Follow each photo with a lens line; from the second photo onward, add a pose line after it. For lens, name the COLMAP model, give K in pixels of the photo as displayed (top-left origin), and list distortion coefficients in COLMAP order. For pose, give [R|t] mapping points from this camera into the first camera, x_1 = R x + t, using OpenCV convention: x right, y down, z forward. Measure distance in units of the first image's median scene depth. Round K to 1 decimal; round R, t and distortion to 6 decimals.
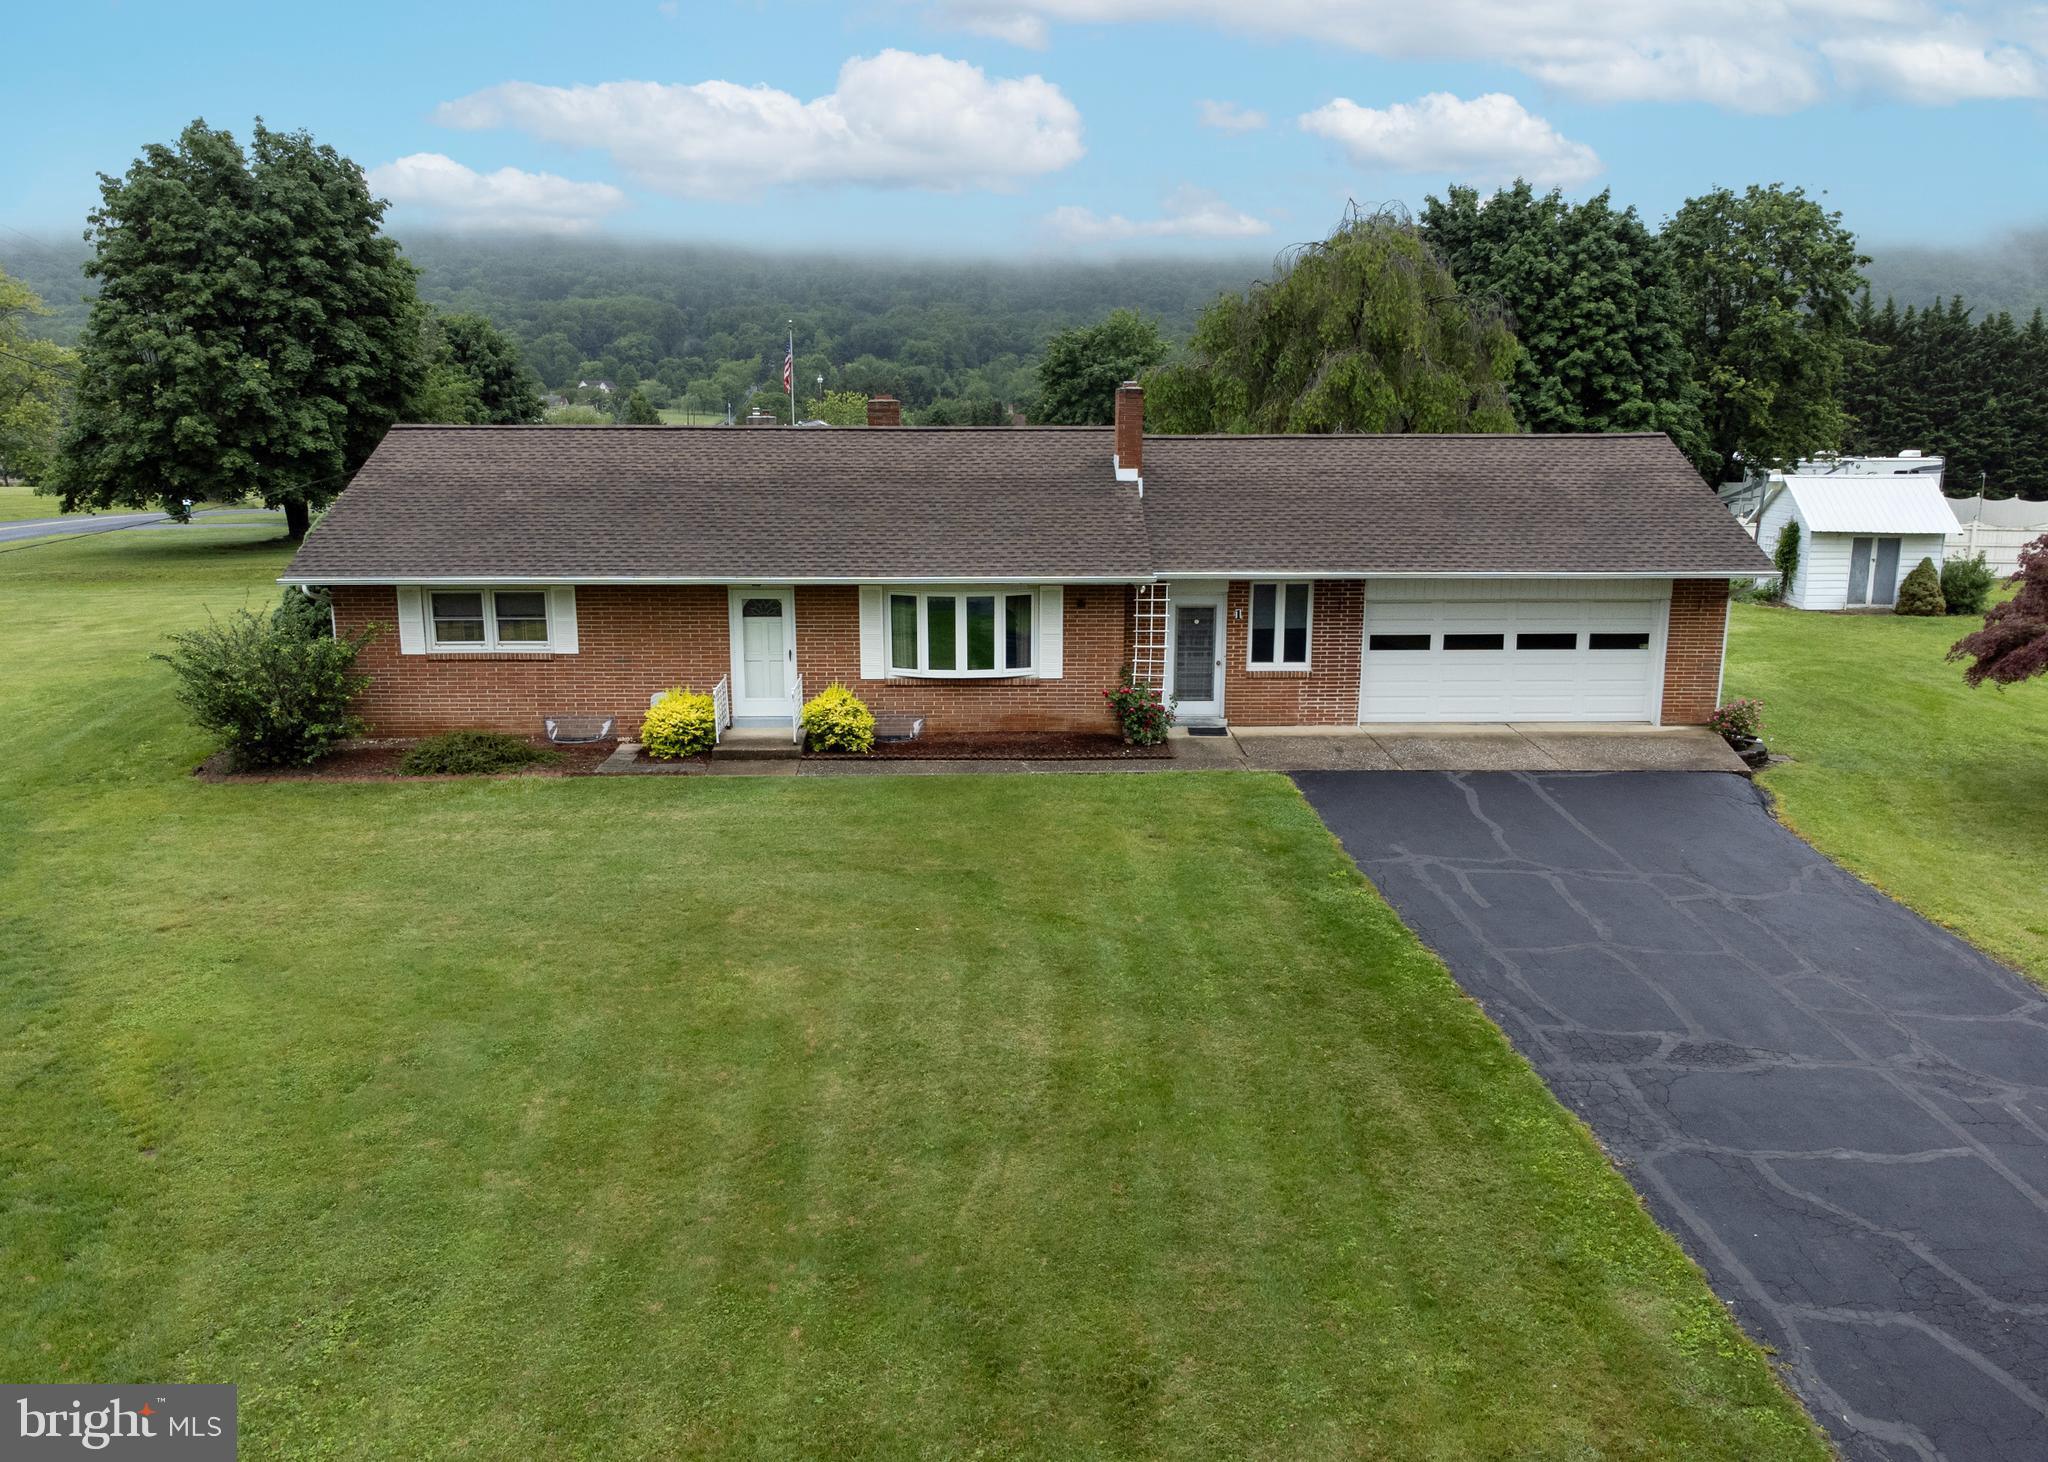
lens RADIAL K [[1516.2, 0, 1024.0], [0, 1516.2, 731.0], [0, 0, 1]] dist [0.011357, 0.015659]
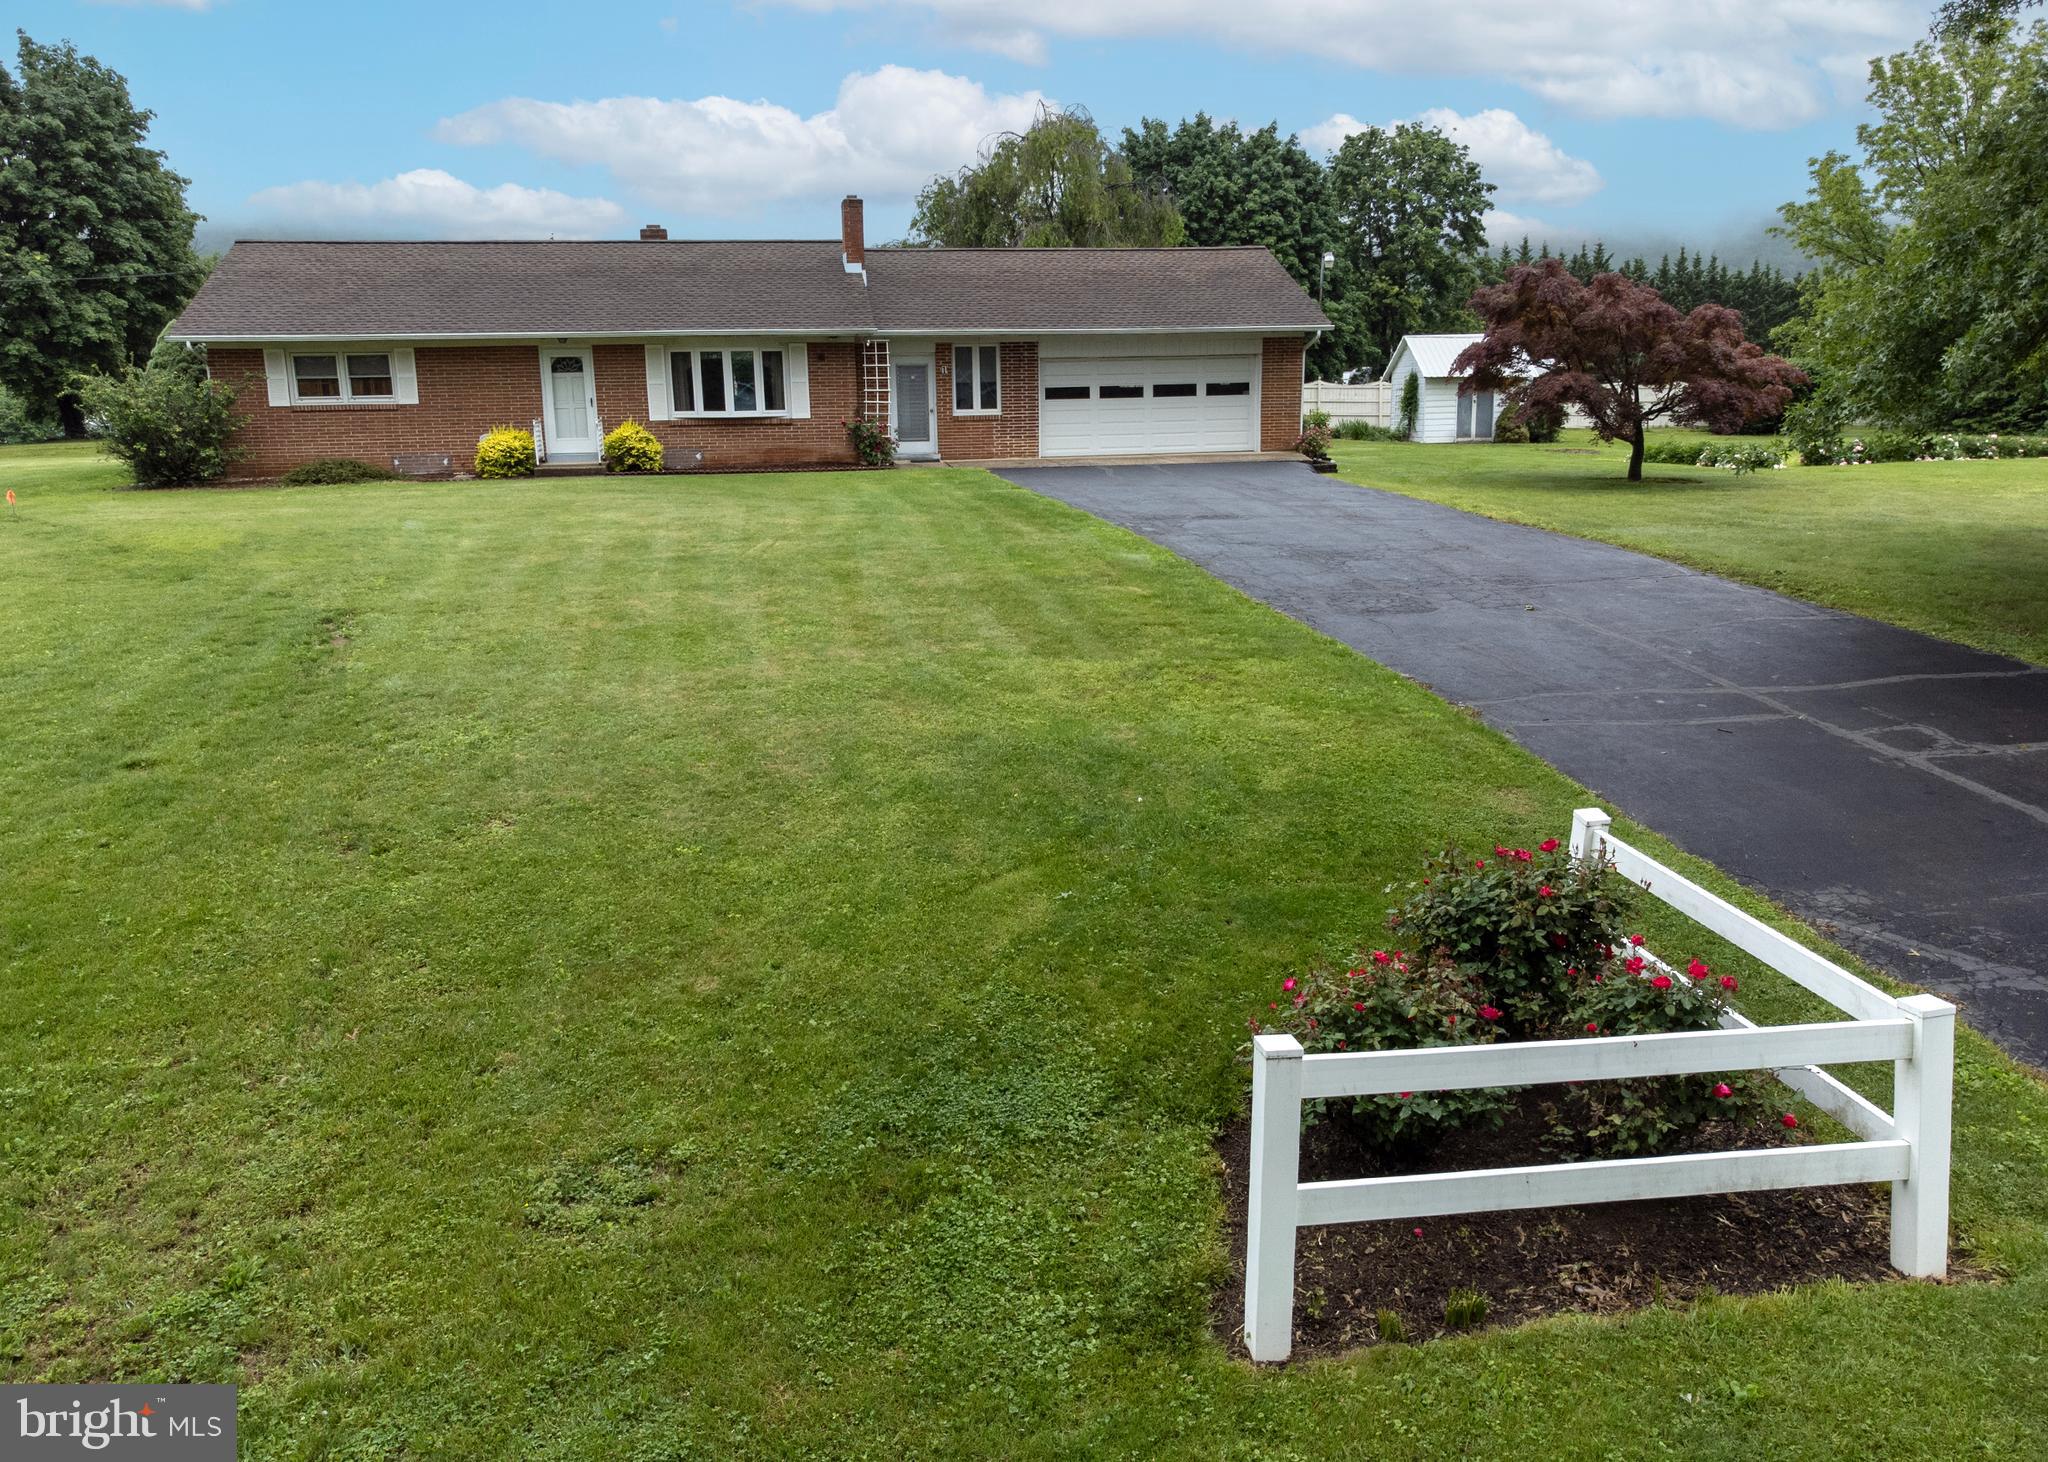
lens RADIAL K [[1532.1, 0, 1024.0], [0, 1532.1, 731.0], [0, 0, 1]] dist [0.019619, -0.002451]
pose [[0.987923, -0.051610, 0.146098, 0.000440], [0.051829, 0.998653, 0.002304, 0.118796], [-0.146020, 0.005296, 0.989267, -0.158576]]
